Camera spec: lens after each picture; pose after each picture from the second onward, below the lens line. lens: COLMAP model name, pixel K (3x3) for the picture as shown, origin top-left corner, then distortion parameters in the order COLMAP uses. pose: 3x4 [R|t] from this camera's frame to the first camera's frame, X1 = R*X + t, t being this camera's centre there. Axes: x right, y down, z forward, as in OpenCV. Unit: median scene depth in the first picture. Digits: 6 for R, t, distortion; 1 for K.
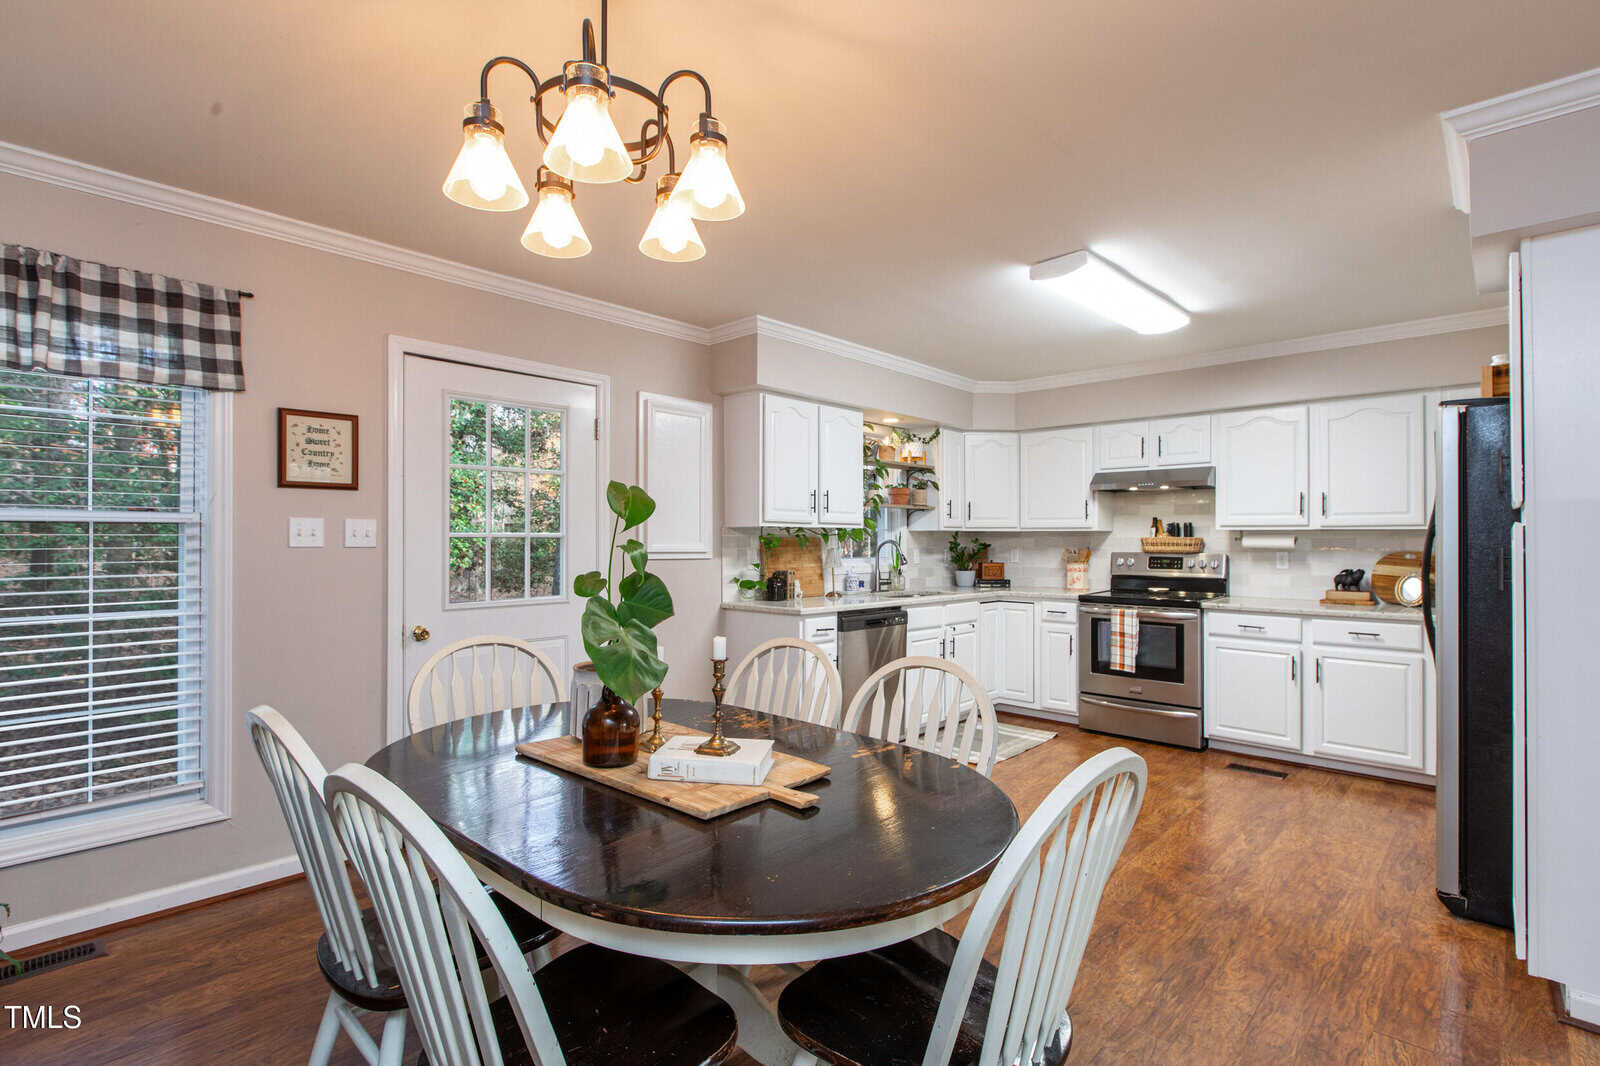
lens RADIAL K [[769.5, 0, 820.1], [0, 769.5, 534.4], [0, 0, 1]] dist [0.001689, -0.000063]
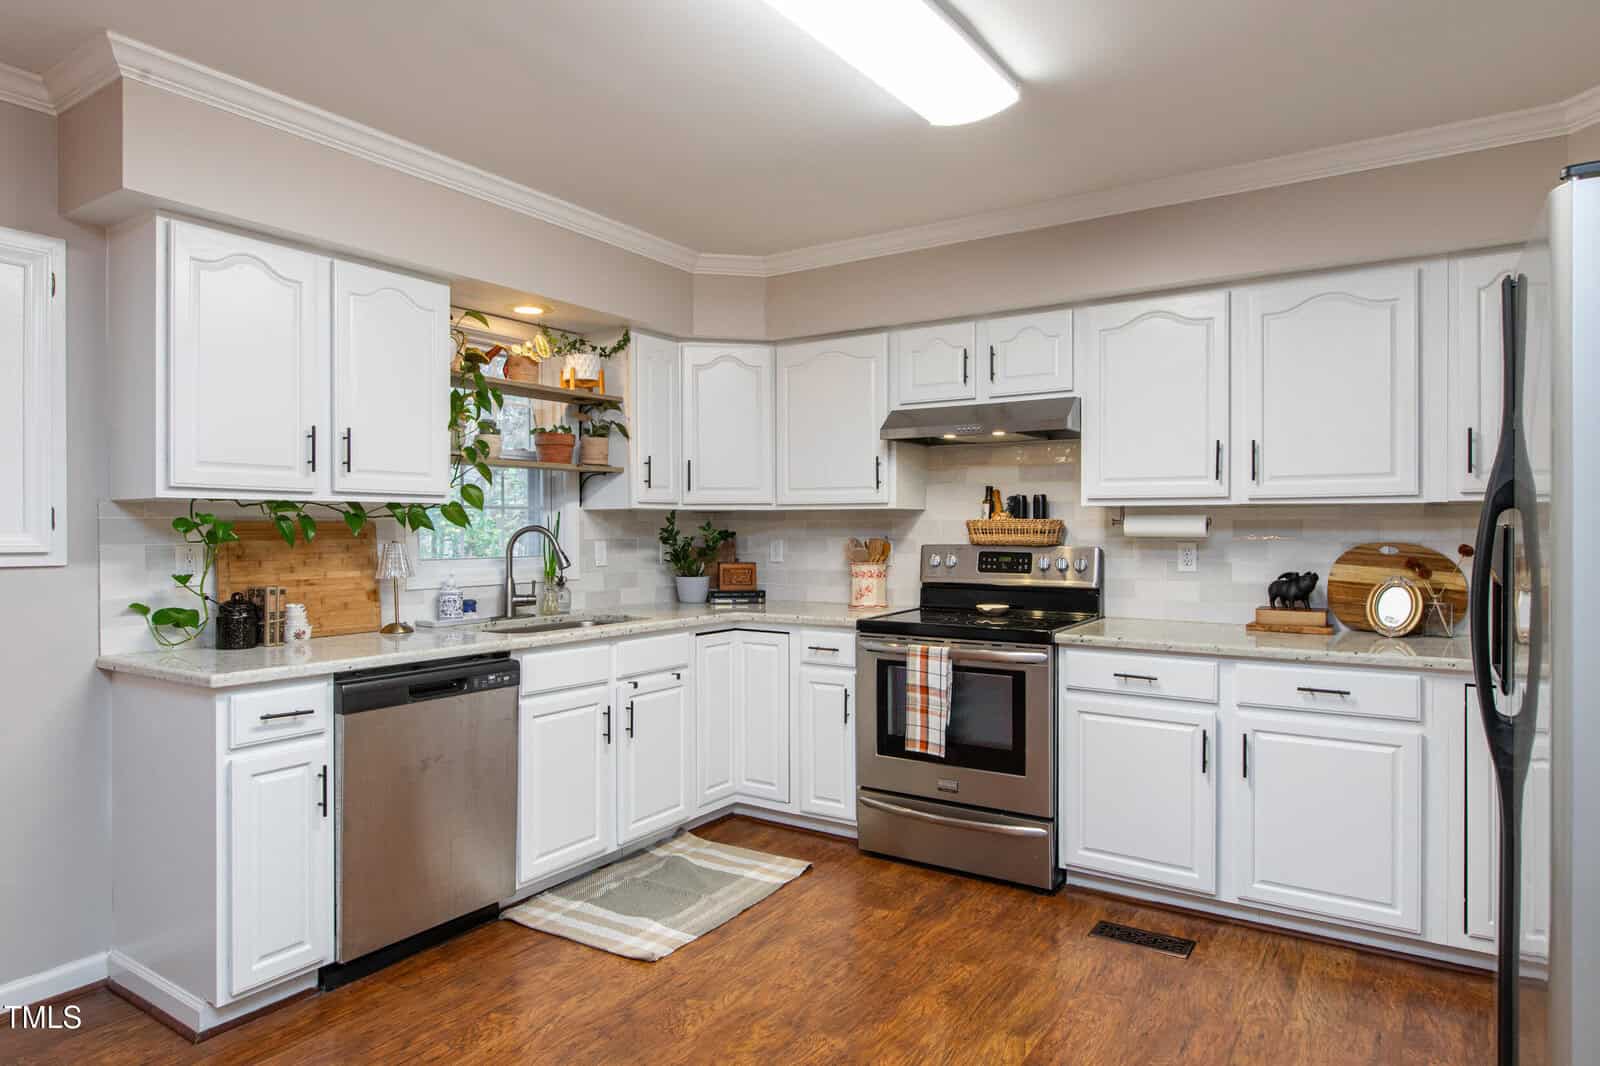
lens RADIAL K [[960.5, 0, 769.5], [0, 960.5, 528.8], [0, 0, 1]] dist [-0.001072, 0.002119]
pose [[0.991731, -0.004218, 0.128263, 0.185699], [0.002902, 0.999941, 0.010442, 0.002865], [-0.128299, -0.009984, 0.991685, 0.306622]]
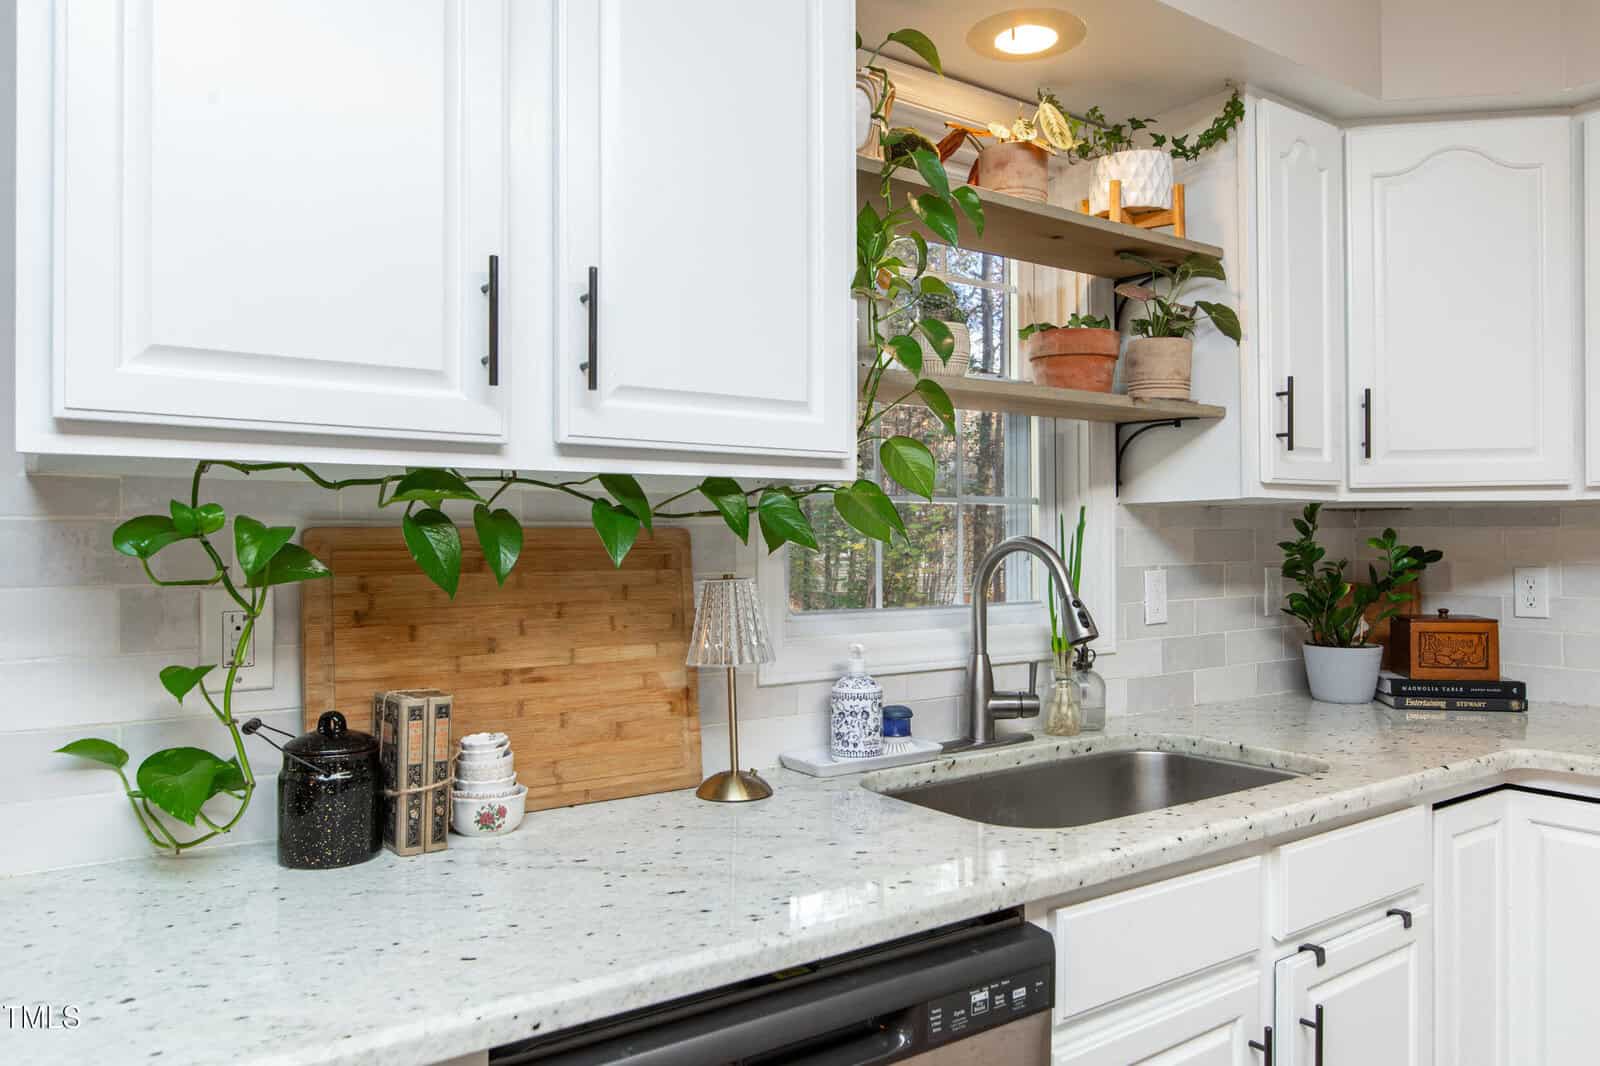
lens RADIAL K [[1088.7, 0, 805.8], [0, 1088.7, 540.9], [0, 0, 1]] dist [-0.001270, -0.000060]
pose [[0.973703, -0.005092, -0.227765, 0.107780], [0.006808, 0.999954, 0.006748, 0.005811], [0.227720, -0.008122, 0.973693, 0.693038]]
